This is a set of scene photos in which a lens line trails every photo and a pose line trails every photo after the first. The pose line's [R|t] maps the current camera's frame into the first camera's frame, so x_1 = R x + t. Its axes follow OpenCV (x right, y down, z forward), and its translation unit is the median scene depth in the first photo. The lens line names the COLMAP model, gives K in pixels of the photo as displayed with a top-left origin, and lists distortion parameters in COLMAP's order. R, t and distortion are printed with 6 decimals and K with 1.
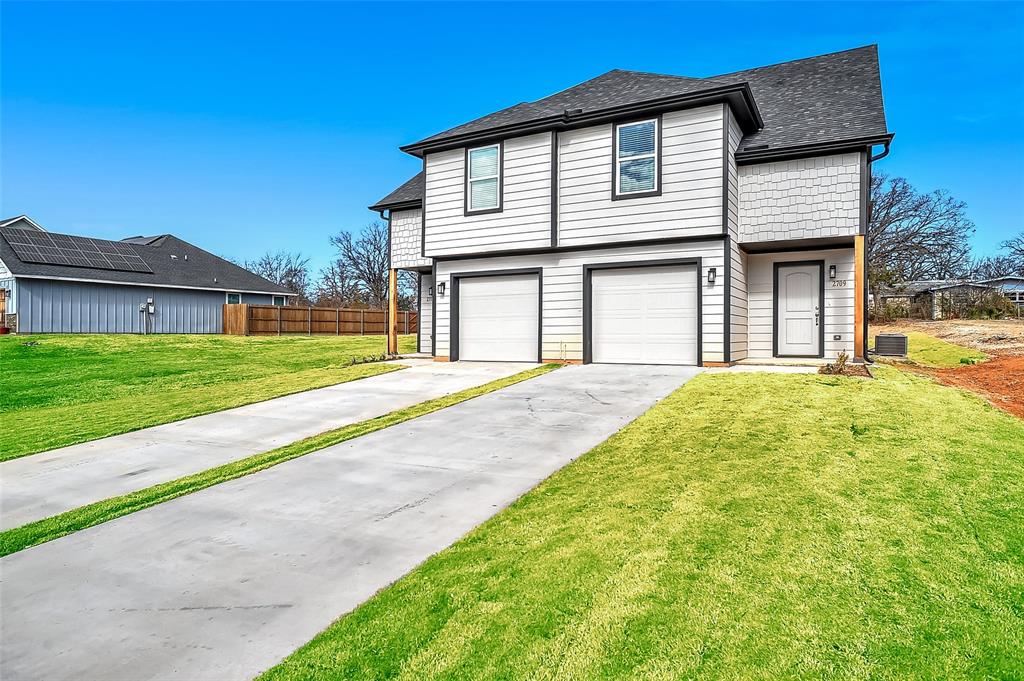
lens RADIAL K [[618.9, 0, 512.0], [0, 618.9, 340.5], [0, 0, 1]] dist [-0.056075, 0.001987]
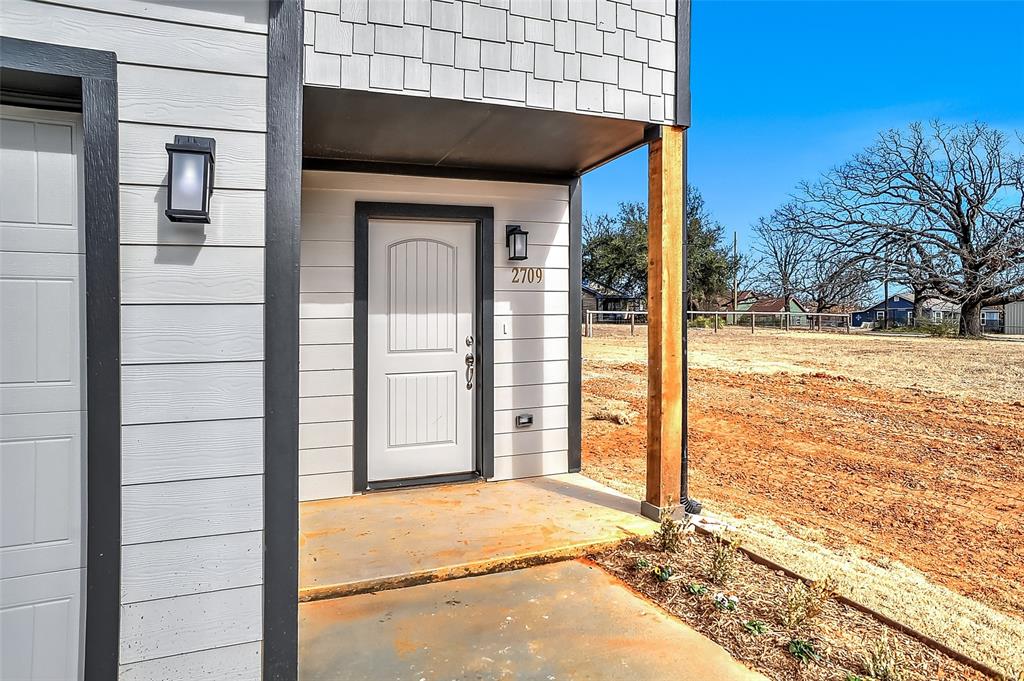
lens RADIAL K [[610.5, 0, 508.3], [0, 610.5, 319.7], [0, 0, 1]] dist [-0.032621, 0.000246]
pose [[0.607316, -0.002181, 0.794458, 0.235829], [0.029859, 0.999352, -0.020082, -0.060227], [-0.793899, 0.035918, 0.606988, 0.789867]]
